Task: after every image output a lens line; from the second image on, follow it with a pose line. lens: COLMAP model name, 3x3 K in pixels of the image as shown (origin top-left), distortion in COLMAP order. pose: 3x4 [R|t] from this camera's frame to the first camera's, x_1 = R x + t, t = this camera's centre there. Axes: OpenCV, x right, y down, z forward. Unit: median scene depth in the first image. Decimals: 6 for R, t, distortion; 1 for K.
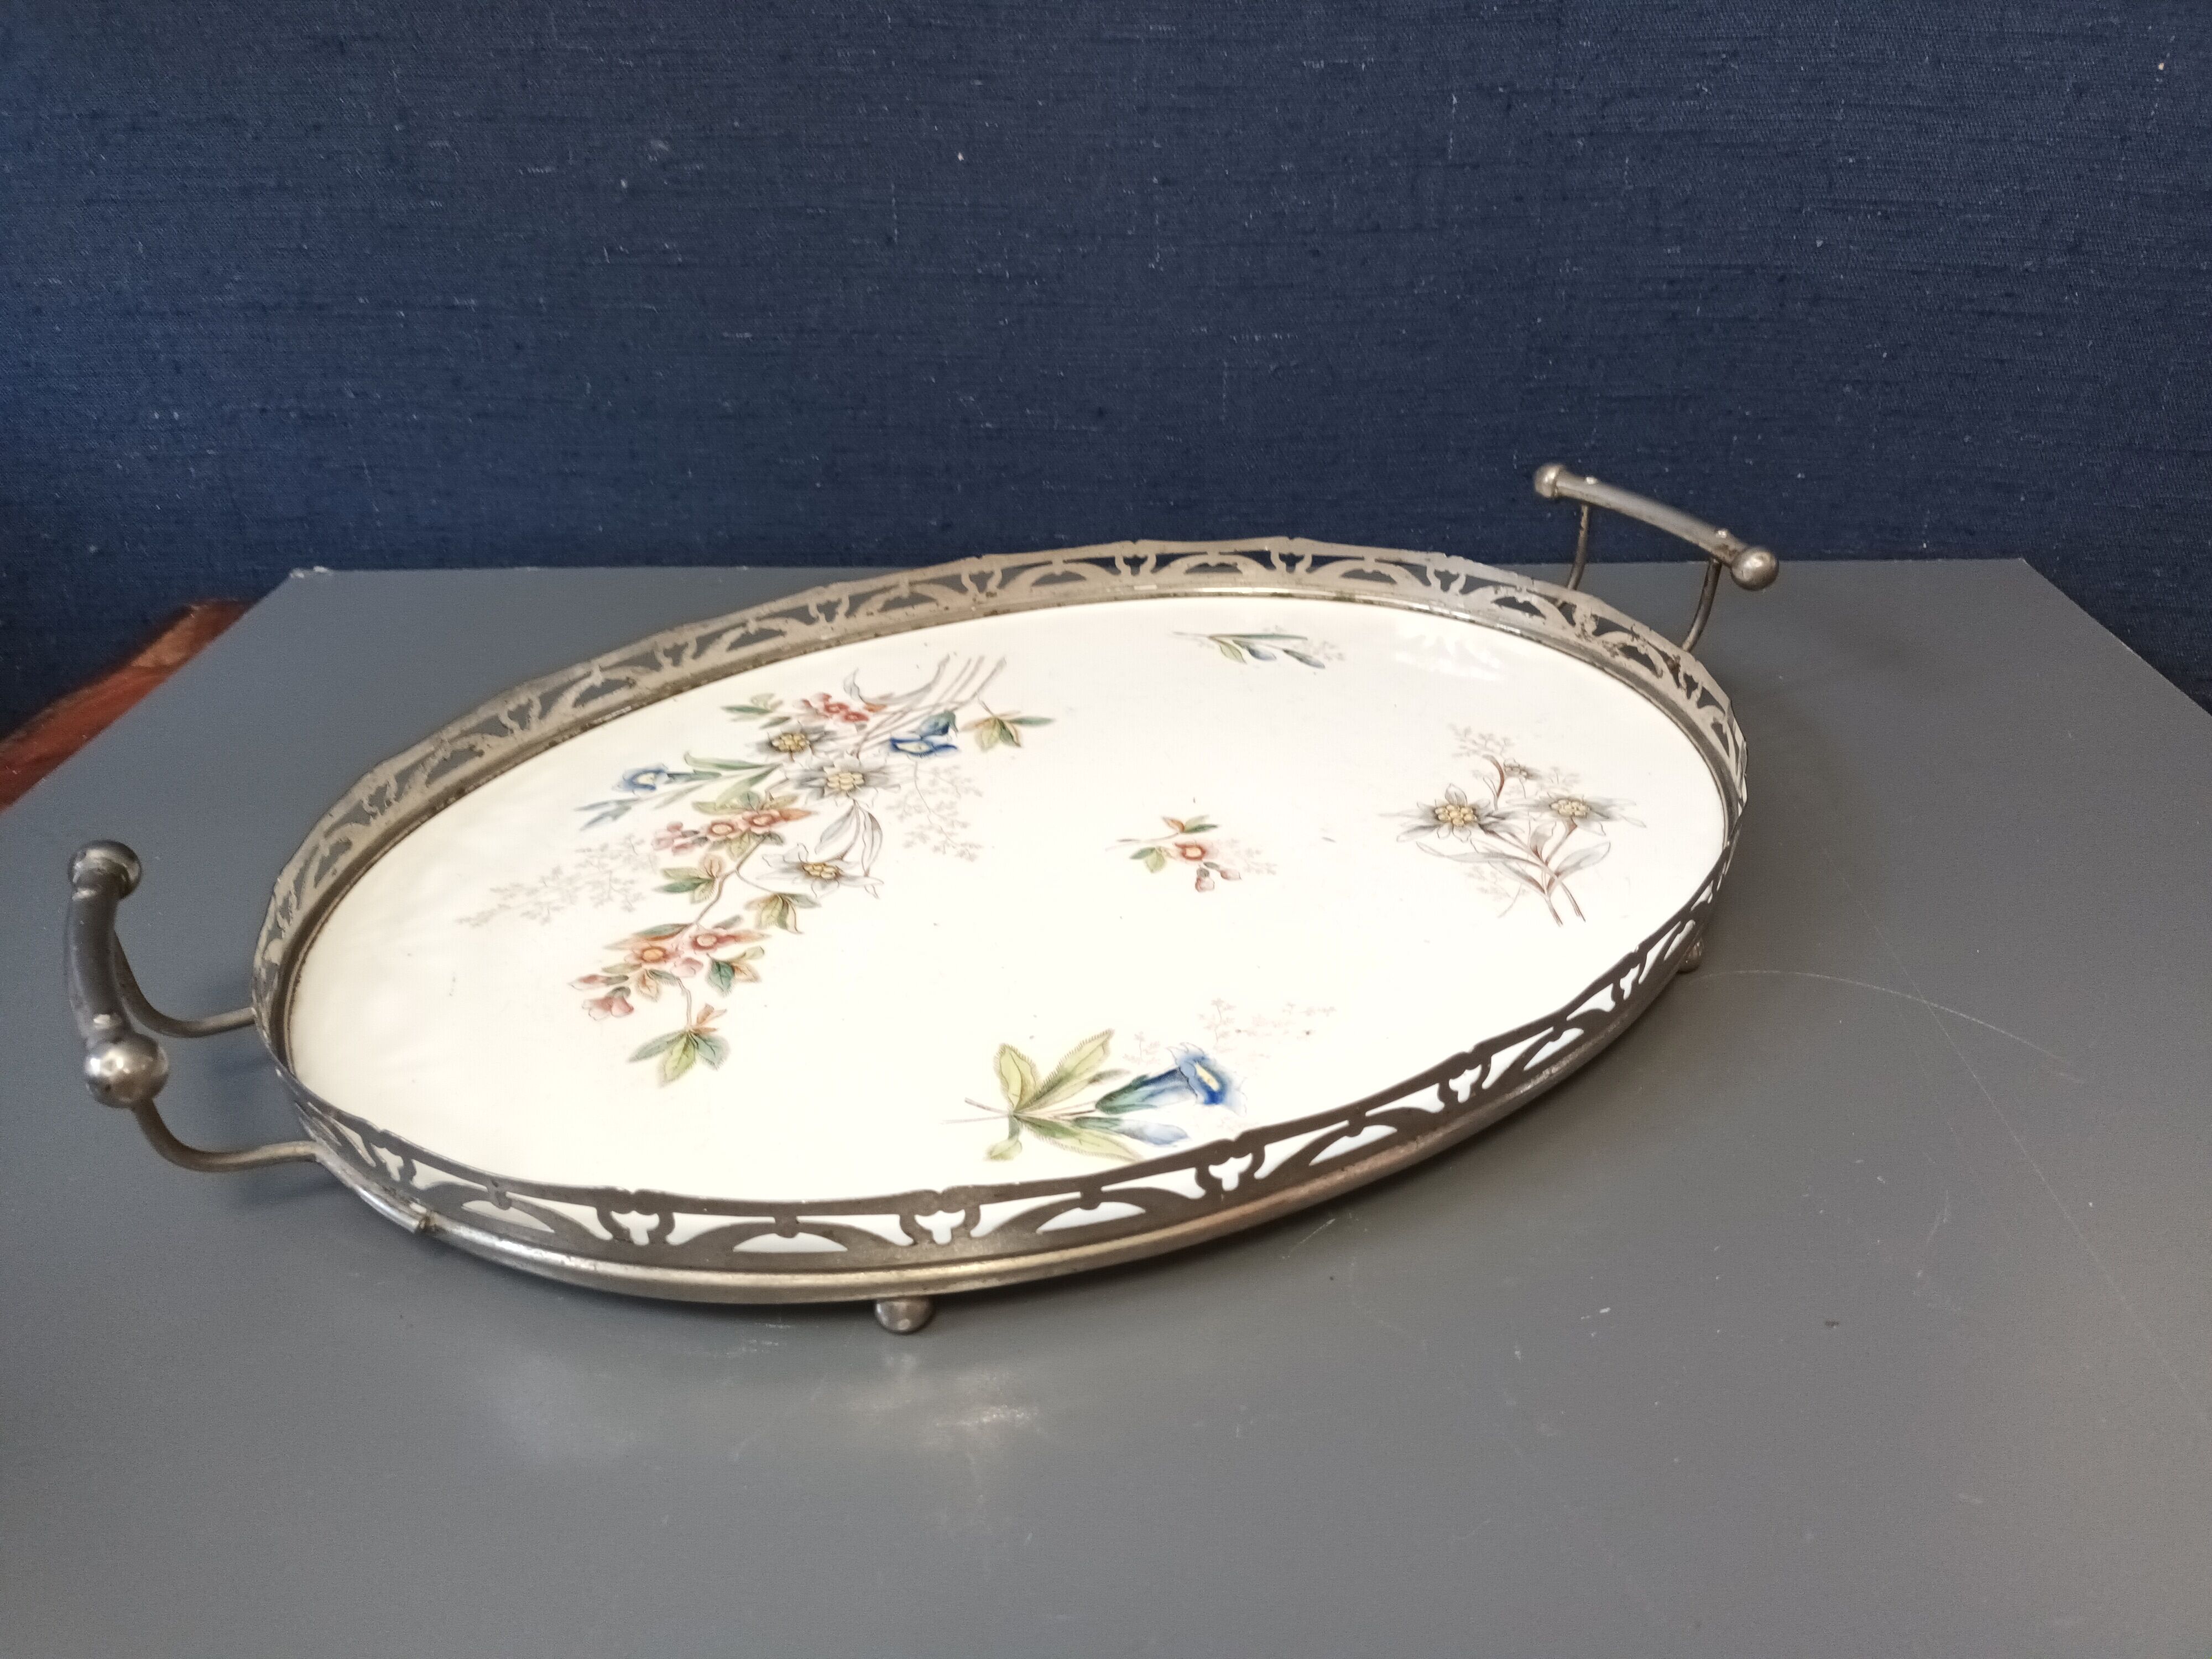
lens RADIAL K [[1671.9, 0, 1126.8], [0, 1671.9, 811.9], [0, 0, 1]] dist [0.101189, -0.207316]
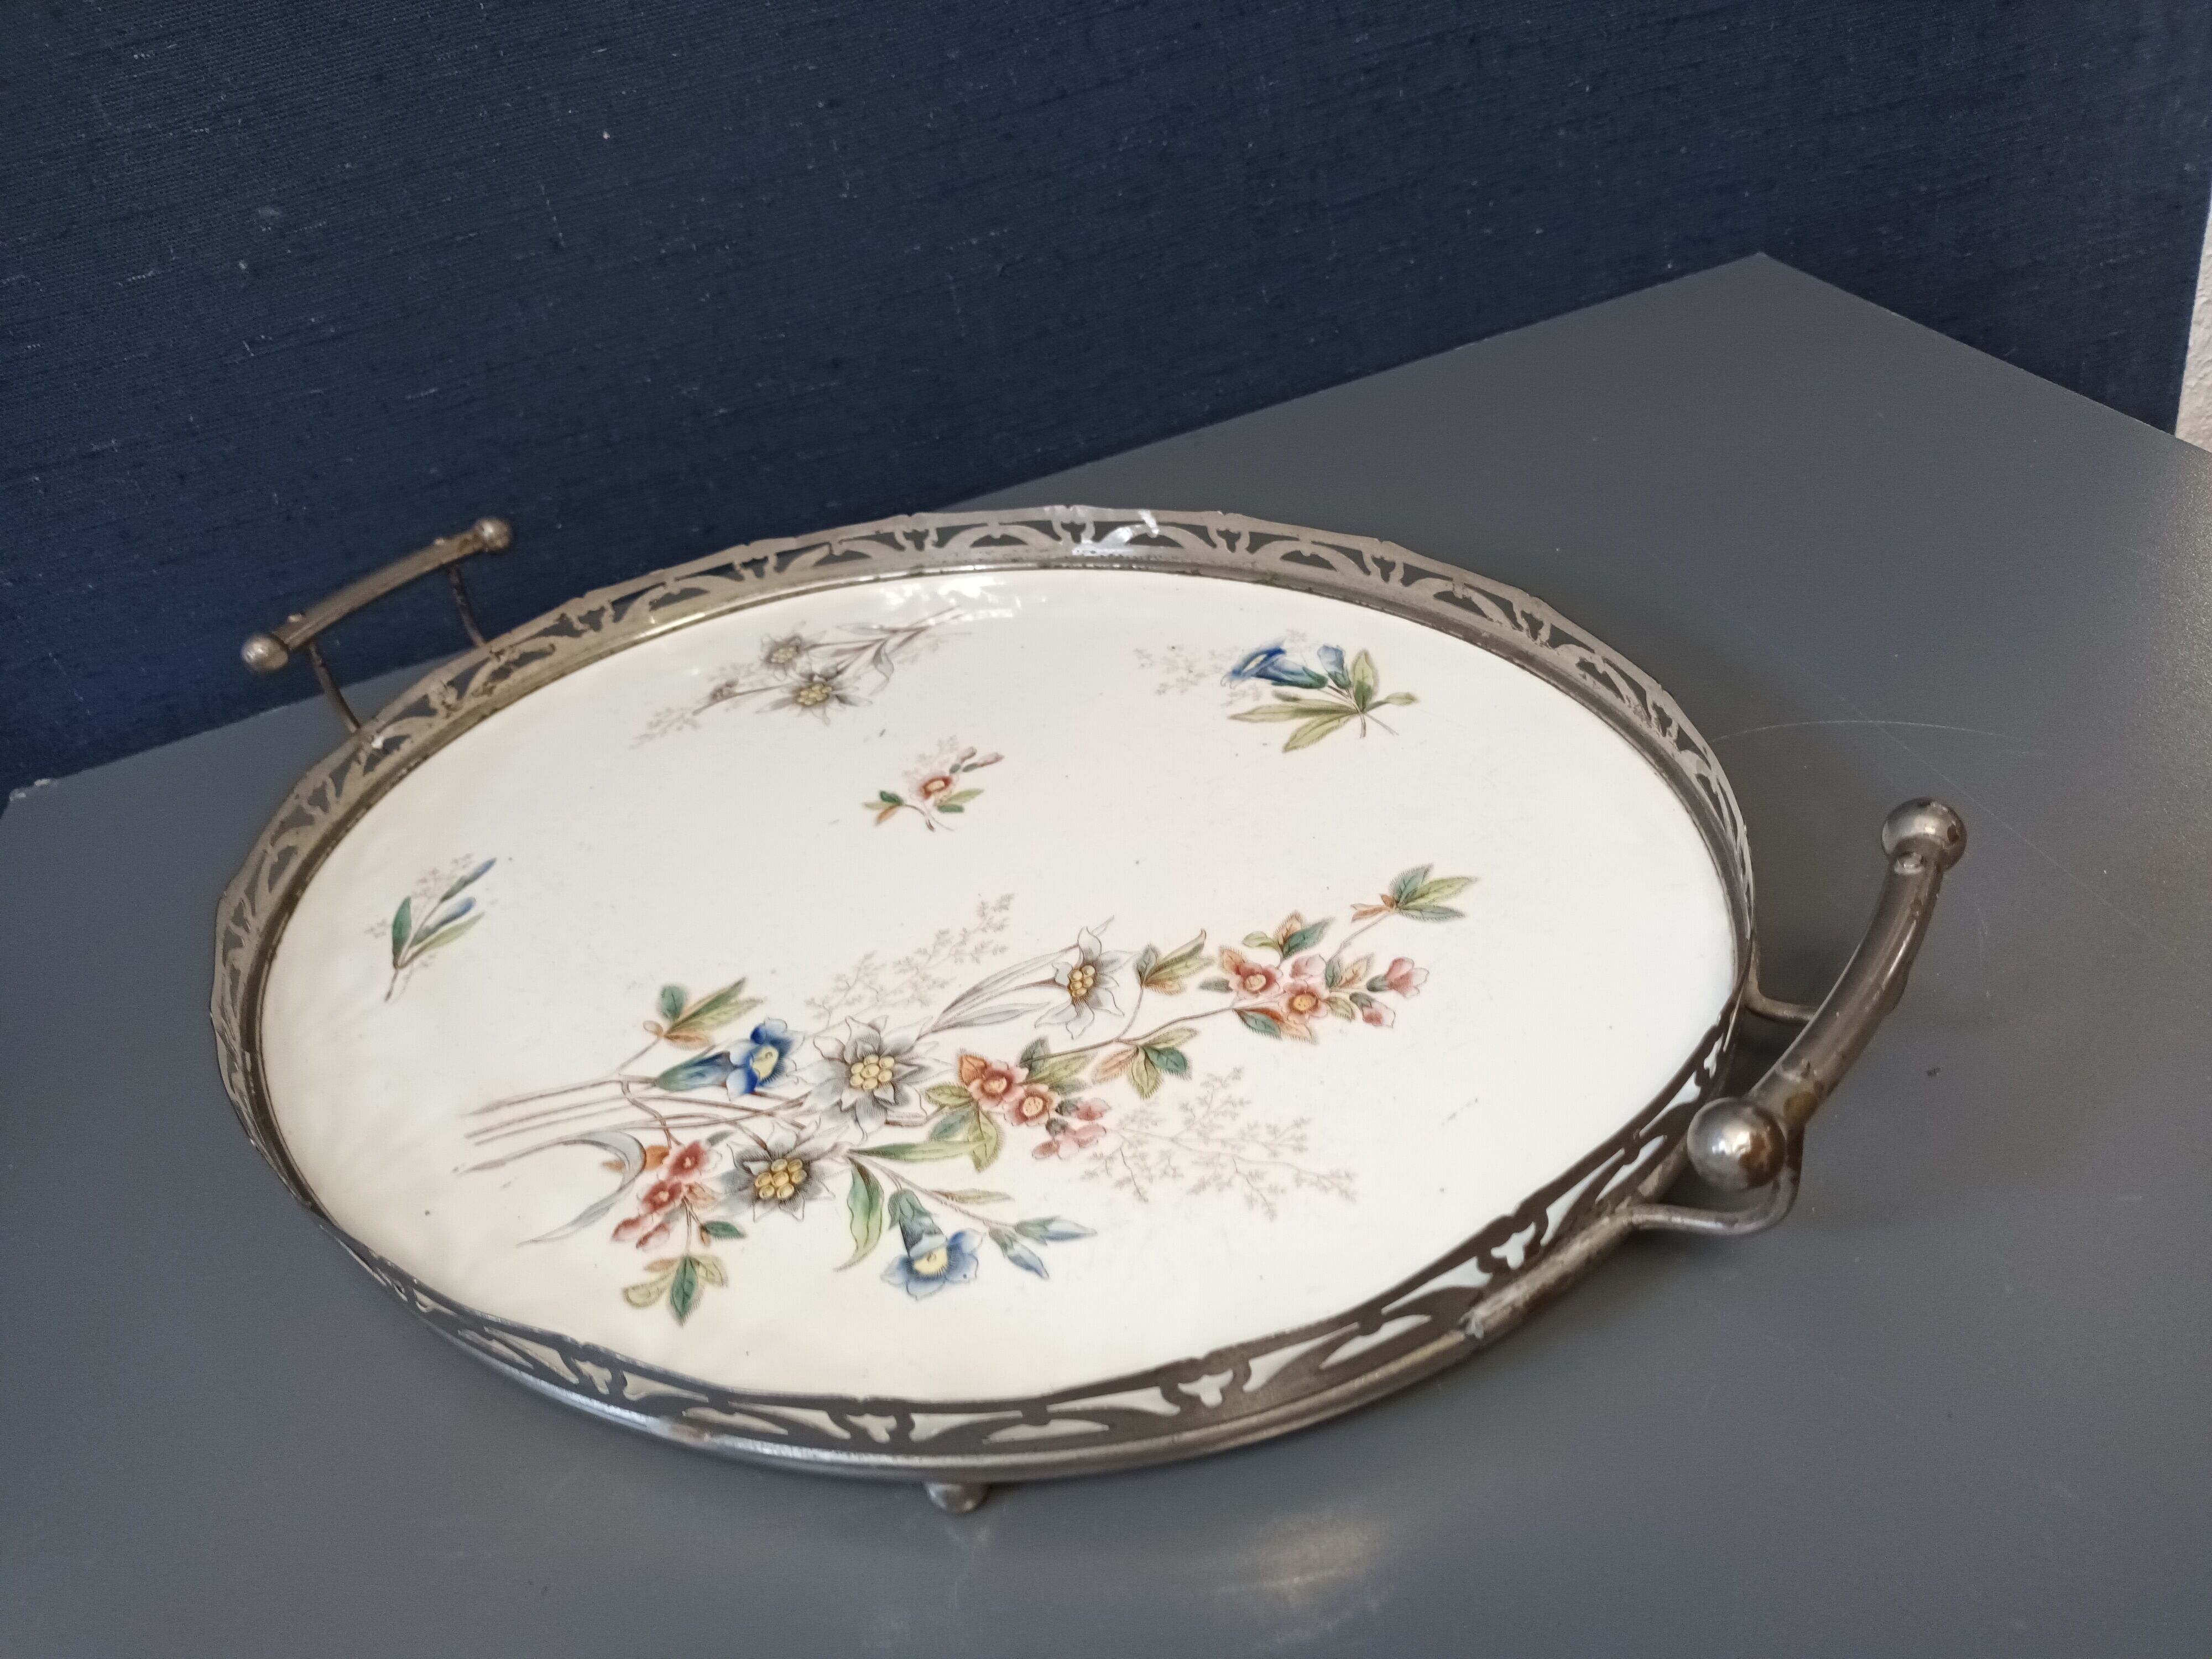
lens RADIAL K [[1671.9, 0, 1126.8], [0, 1671.9, 811.9], [0, 0, 1]] dist [0.101189, -0.207316]
pose [[-0.353658, -0.470340, 0.808521, -0.799077], [0.628523, 0.520666, 0.577811, -0.463754], [-0.692737, 0.712522, 0.111482, 0.794748]]
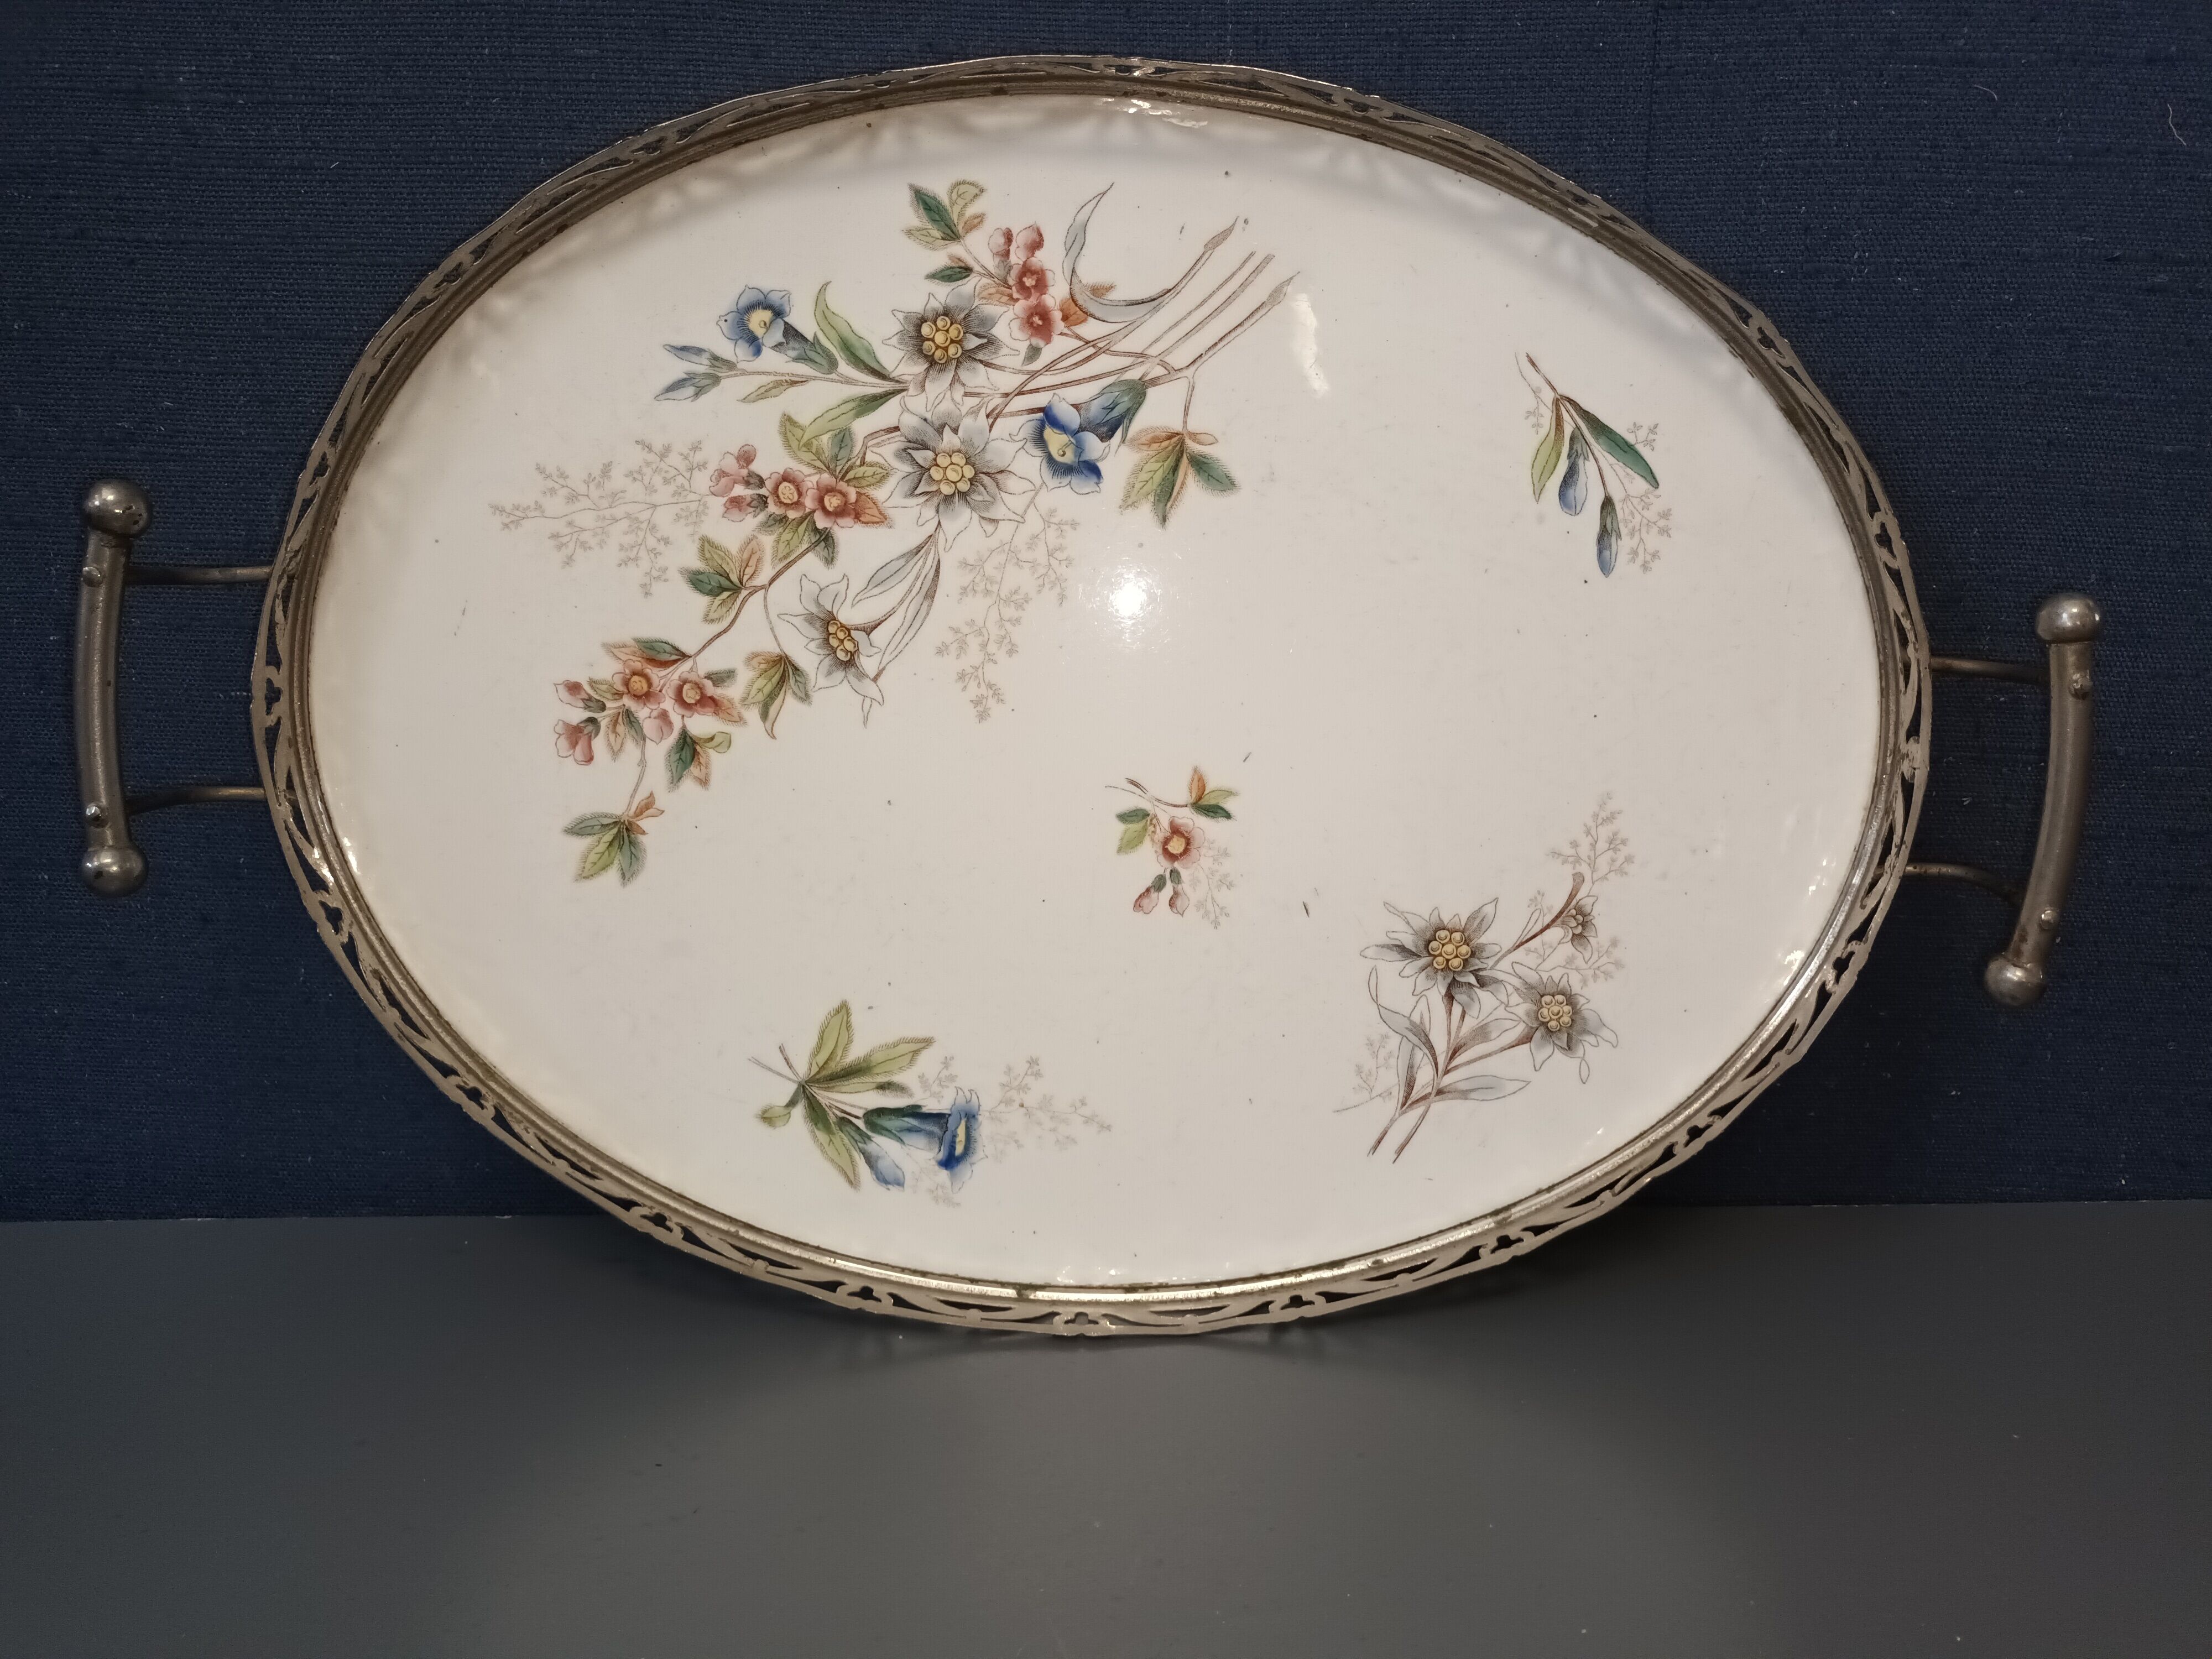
lens RADIAL K [[1671.9, 0, 1126.8], [0, 1671.9, 811.9], [0, 0, 1]] dist [0.101189, -0.207316]
pose [[0.811758, 0.573967, 0.107757, -0.094051], [-0.304605, 0.258704, 0.916672, -0.821138], [0.498262, -0.776939, 0.384838, 0.614472]]
